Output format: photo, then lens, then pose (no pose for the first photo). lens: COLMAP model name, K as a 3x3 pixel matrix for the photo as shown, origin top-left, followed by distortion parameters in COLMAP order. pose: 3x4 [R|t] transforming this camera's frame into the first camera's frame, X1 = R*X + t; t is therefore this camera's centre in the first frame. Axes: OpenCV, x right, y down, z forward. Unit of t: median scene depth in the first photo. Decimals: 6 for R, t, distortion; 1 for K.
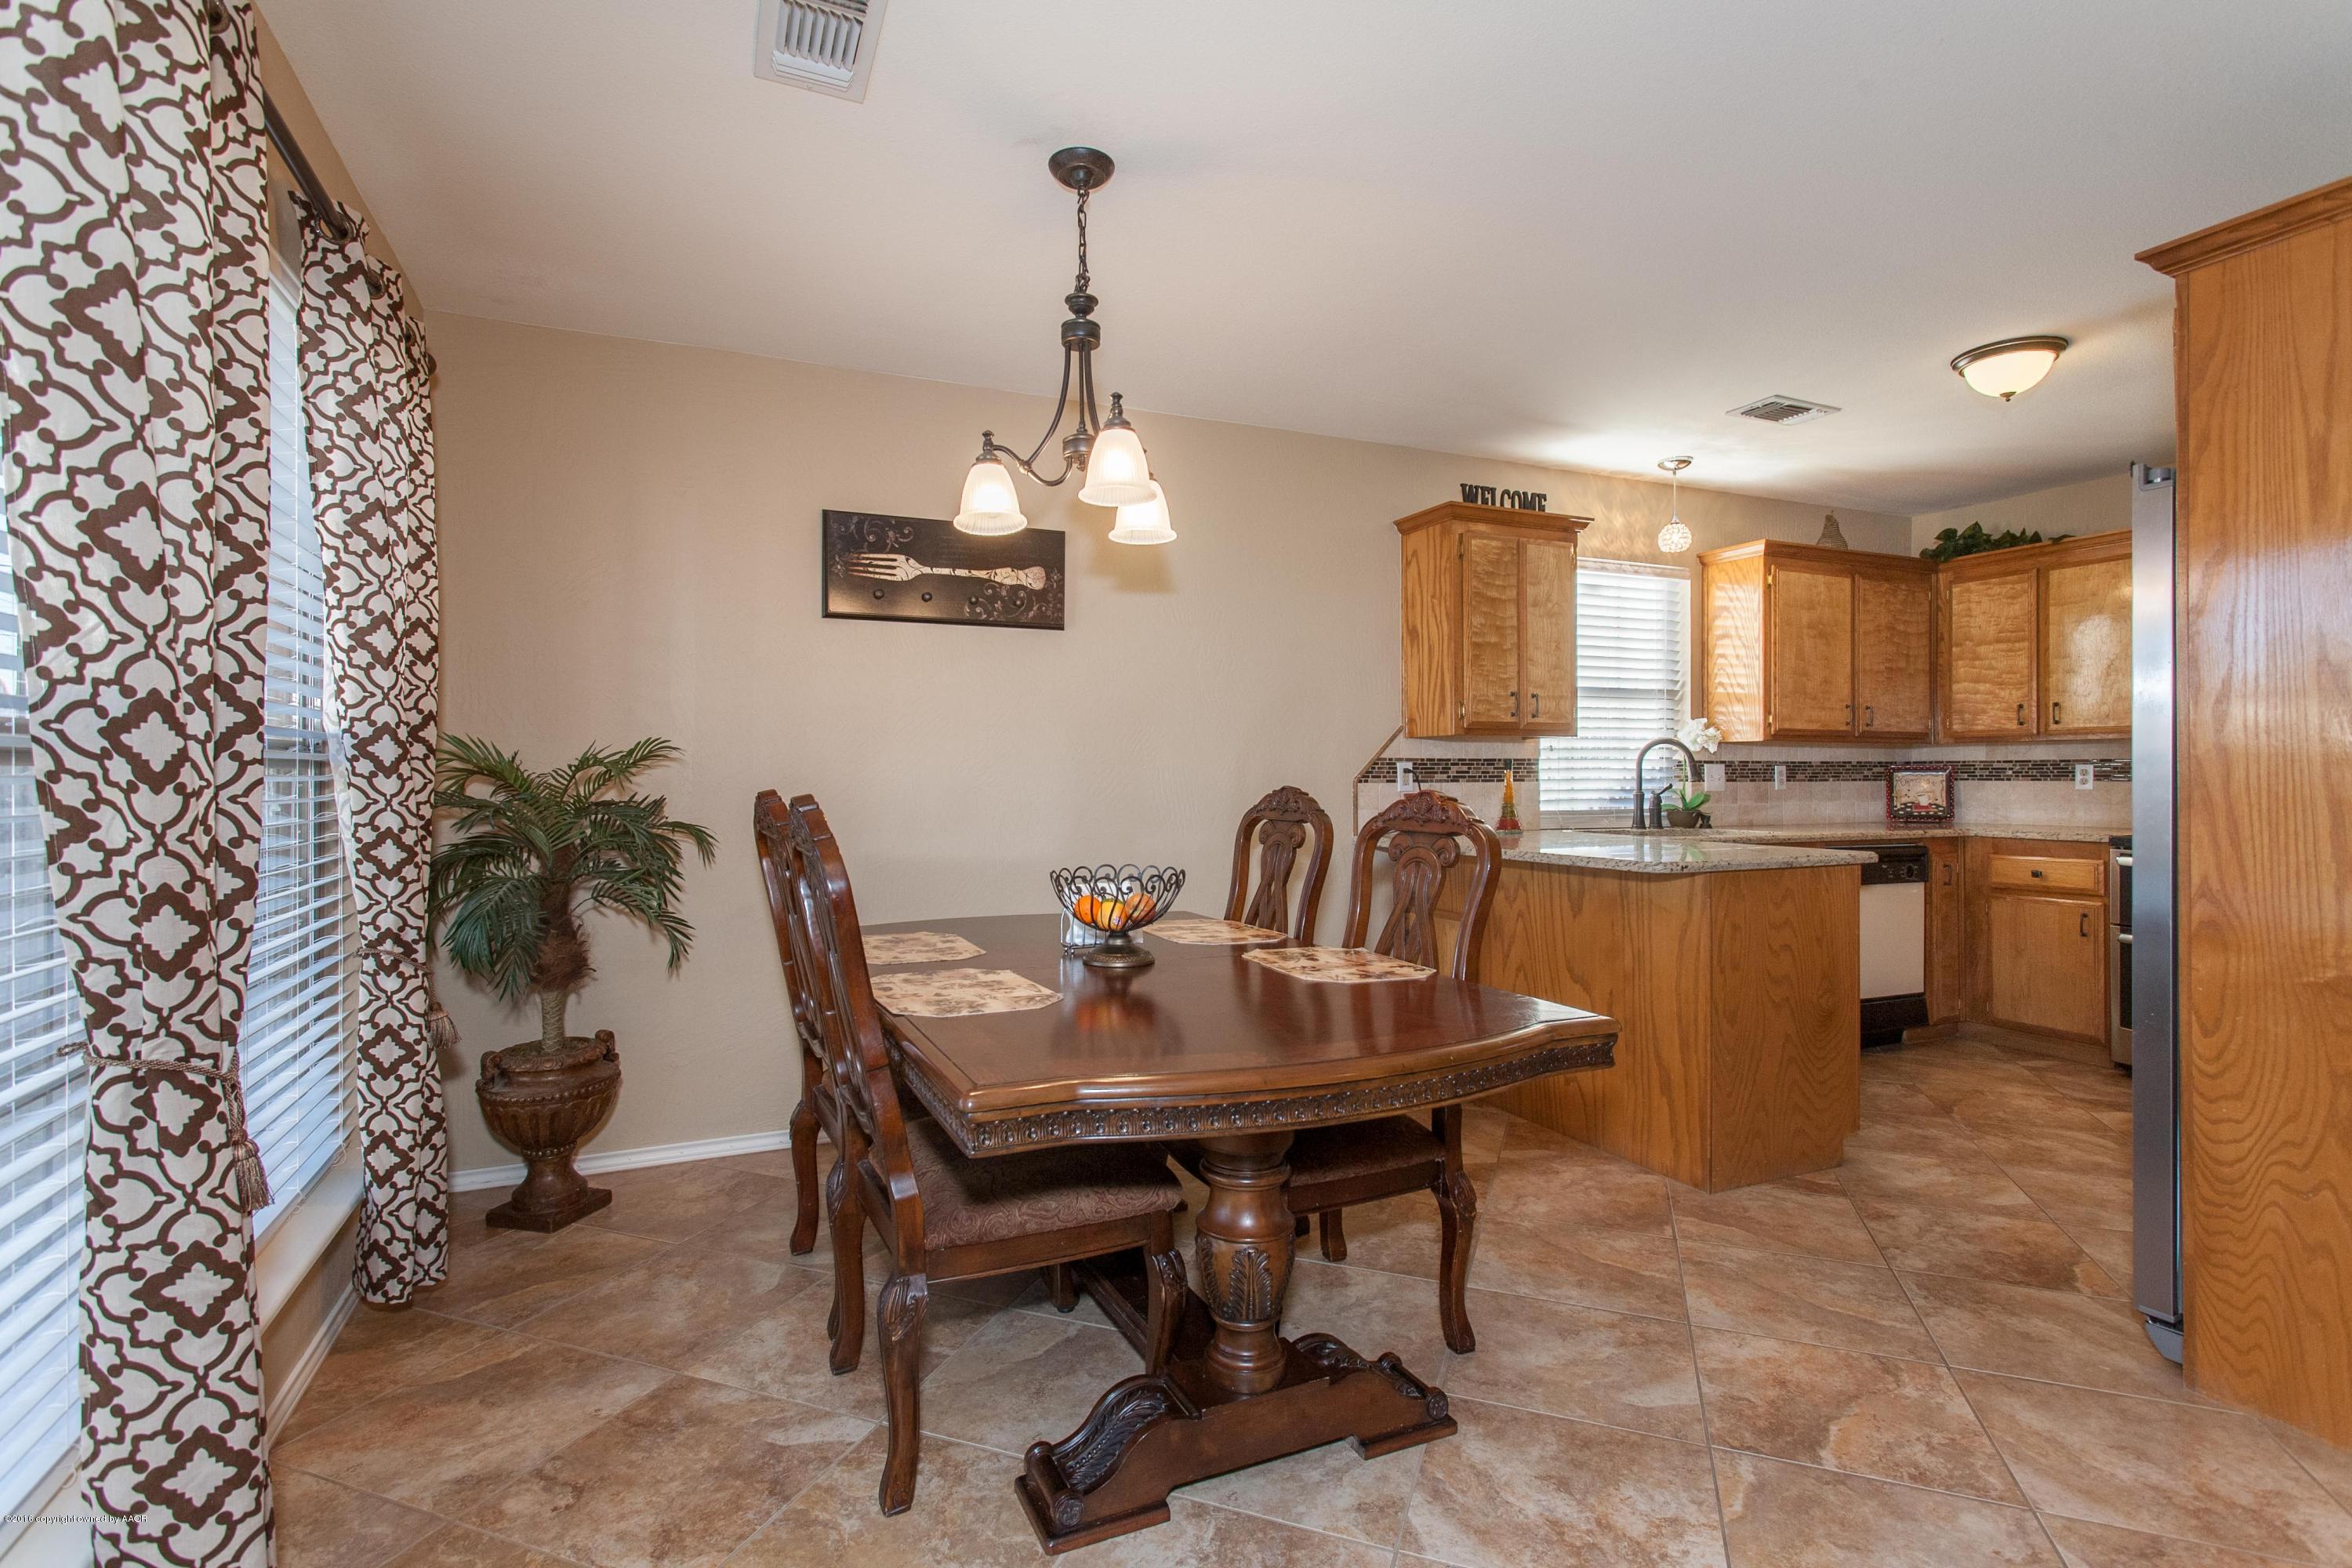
lens RADIAL K [[1105.1, 0, 1182.3], [0, 1105.1, 773.3], [0, 0, 1]] dist [-0.002781, -0.002131]
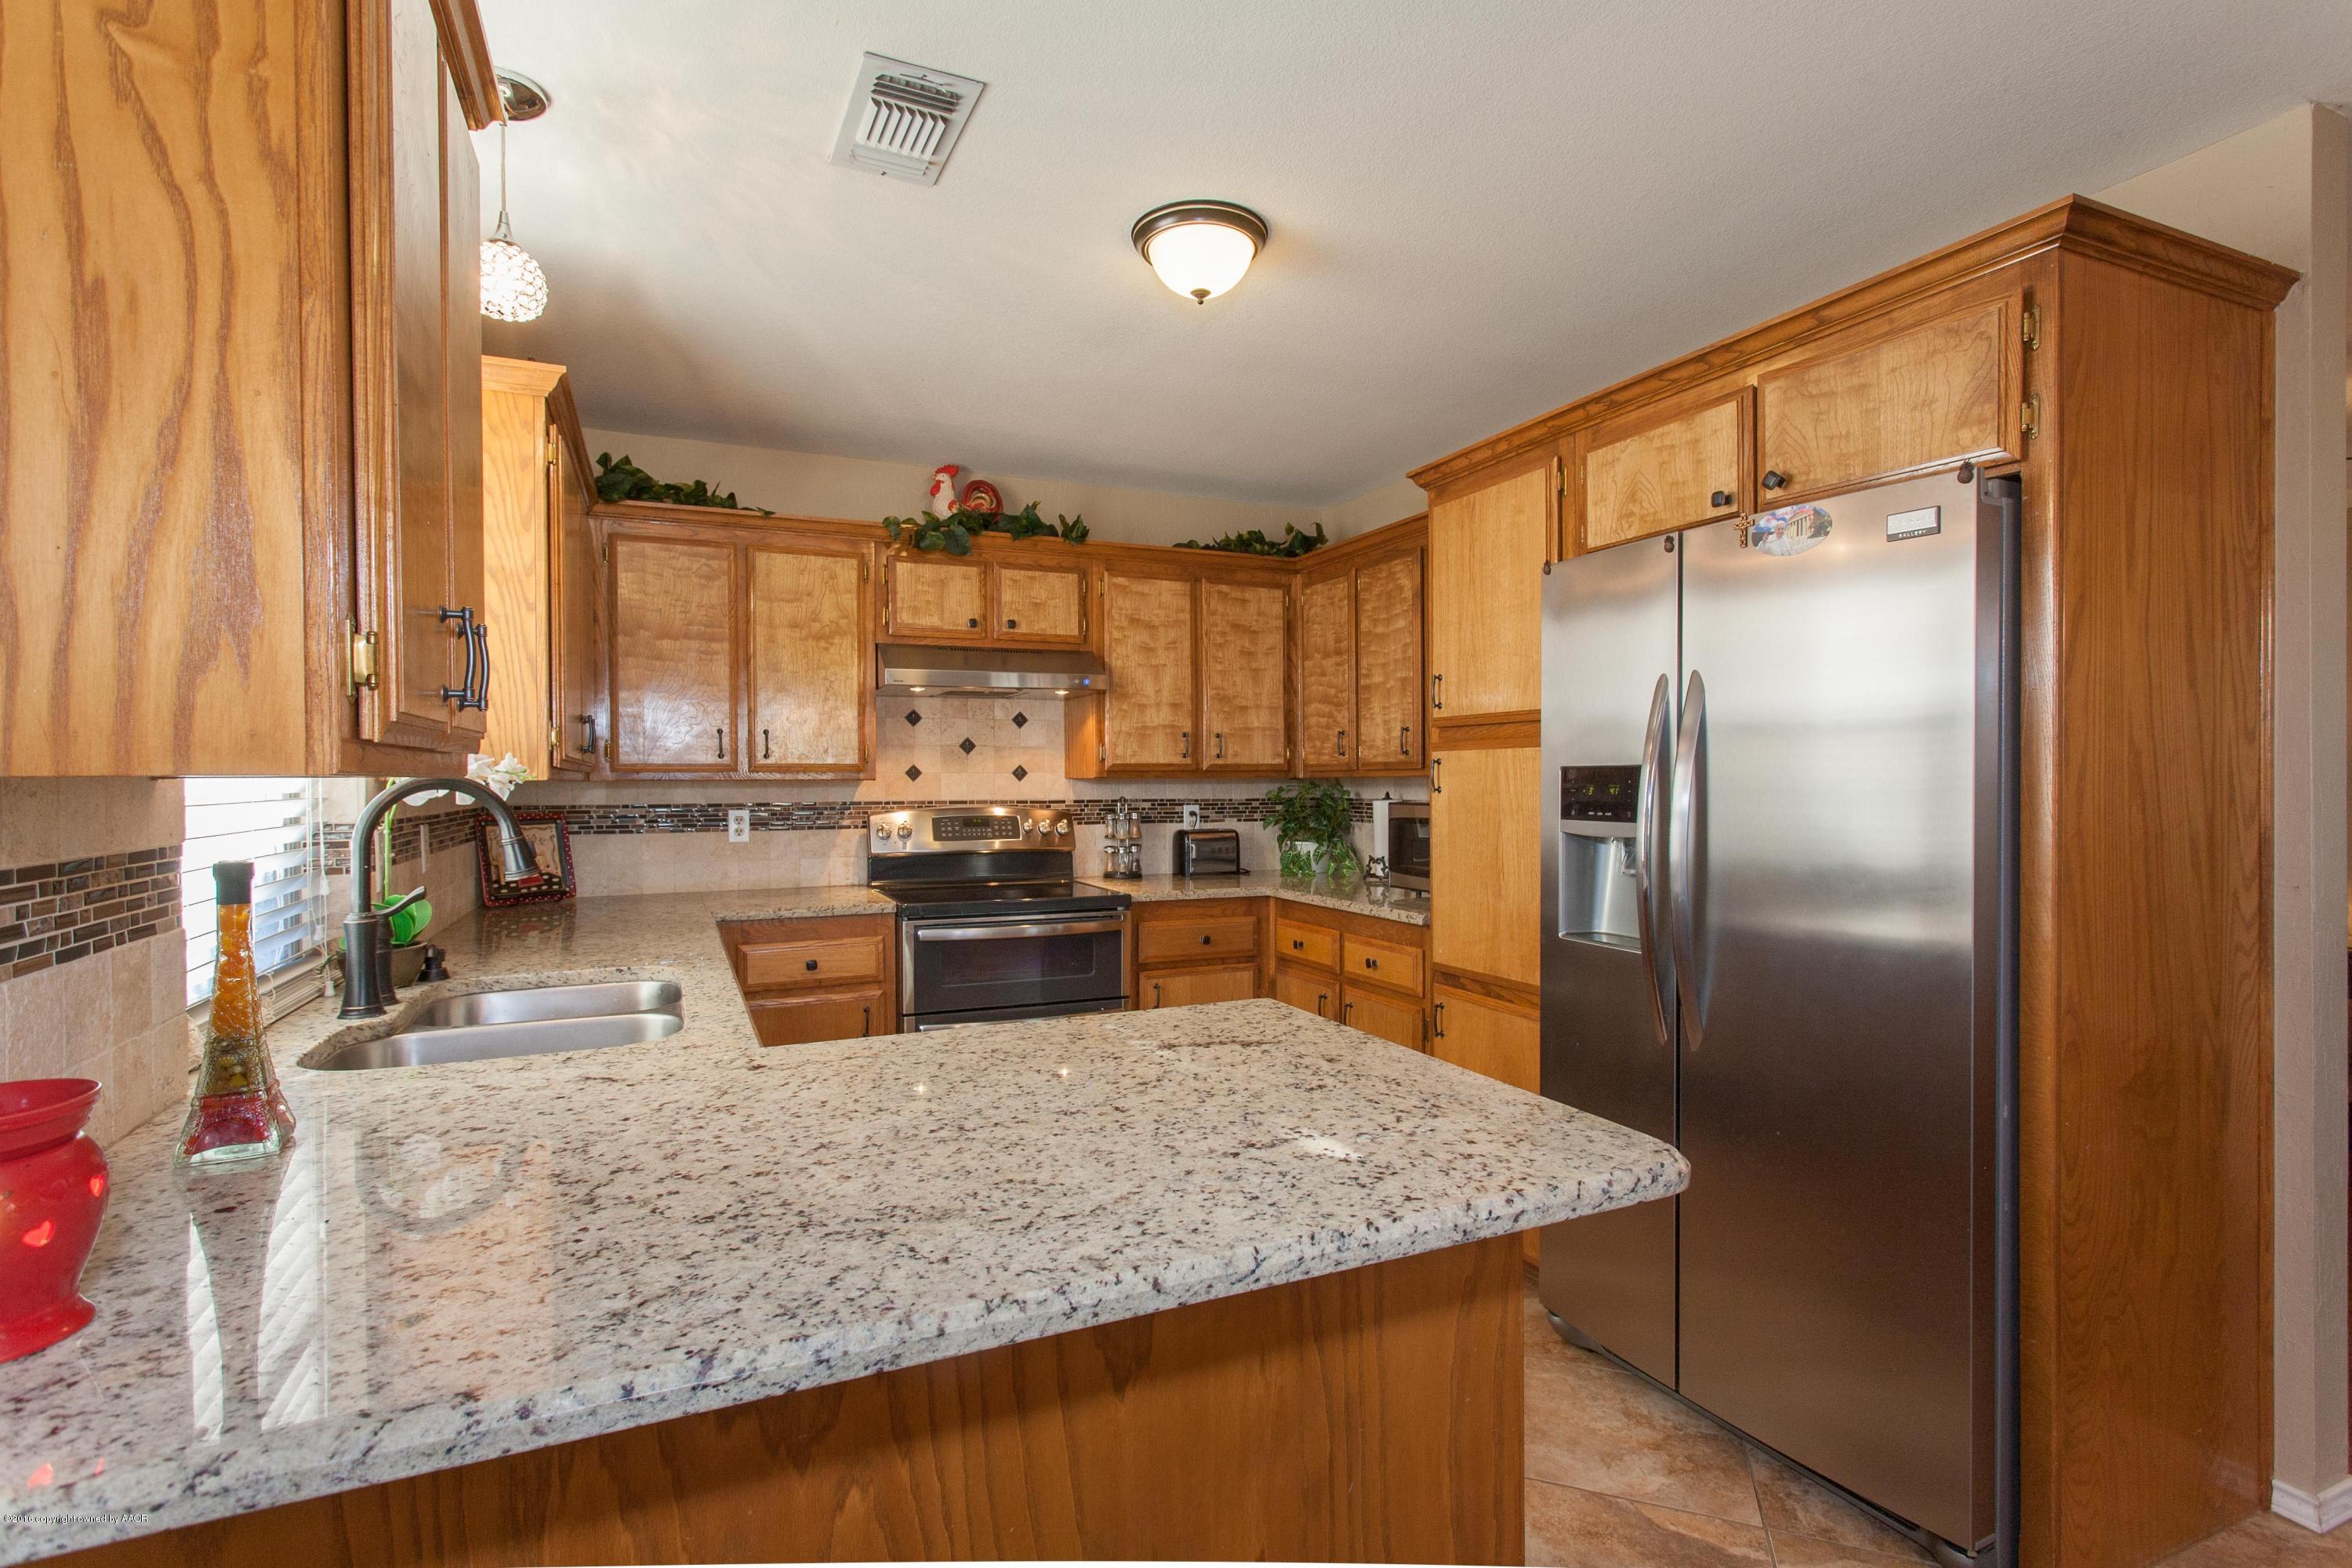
lens RADIAL K [[1105.1, 0, 1163.6], [0, 1105.1, 779.9], [0, 0, 1]] dist [-0.002781, -0.002131]
pose [[0.004487, 0.001074, 0.999989, 0.041943], [0.005098, 0.999986, -0.001097, -0.026591], [-0.999977, 0.005102, 0.004481, 0.697533]]
